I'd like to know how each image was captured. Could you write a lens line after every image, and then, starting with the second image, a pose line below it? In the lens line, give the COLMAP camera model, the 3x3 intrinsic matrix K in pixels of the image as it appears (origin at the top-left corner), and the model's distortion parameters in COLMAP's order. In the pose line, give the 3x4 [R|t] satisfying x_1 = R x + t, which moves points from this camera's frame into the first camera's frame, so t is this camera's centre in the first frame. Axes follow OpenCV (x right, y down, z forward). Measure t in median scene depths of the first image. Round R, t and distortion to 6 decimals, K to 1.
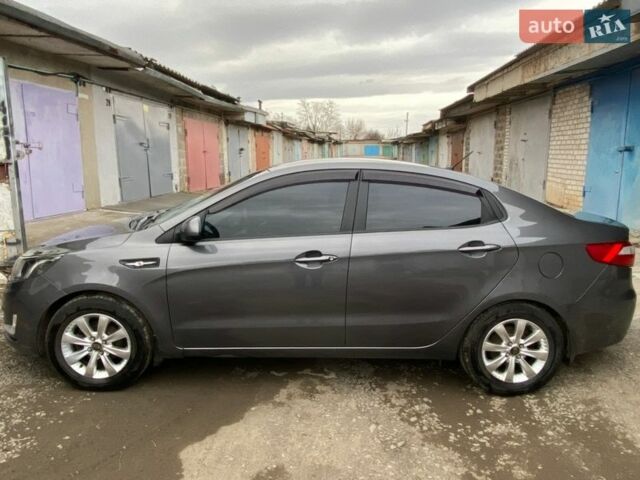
lens RADIAL K [[488.0, 0, 317.7], [0, 488.0, 234.8], [0, 0, 1]] dist [0.066395, -0.087097]
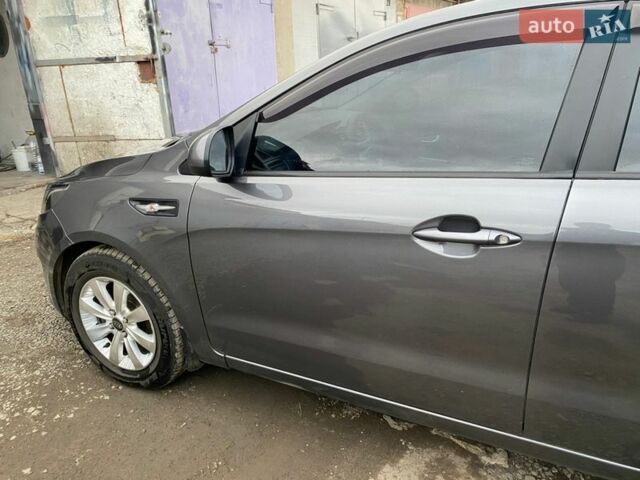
lens RADIAL K [[488.0, 0, 317.7], [0, 488.0, 234.8], [0, 0, 1]] dist [0.066395, -0.087097]
pose [[0.881294, 0.119425, -0.457229, 0.076765], [-0.036736, 0.981926, 0.185664, -0.024468], [0.471138, -0.146828, 0.869753, 0.565435]]
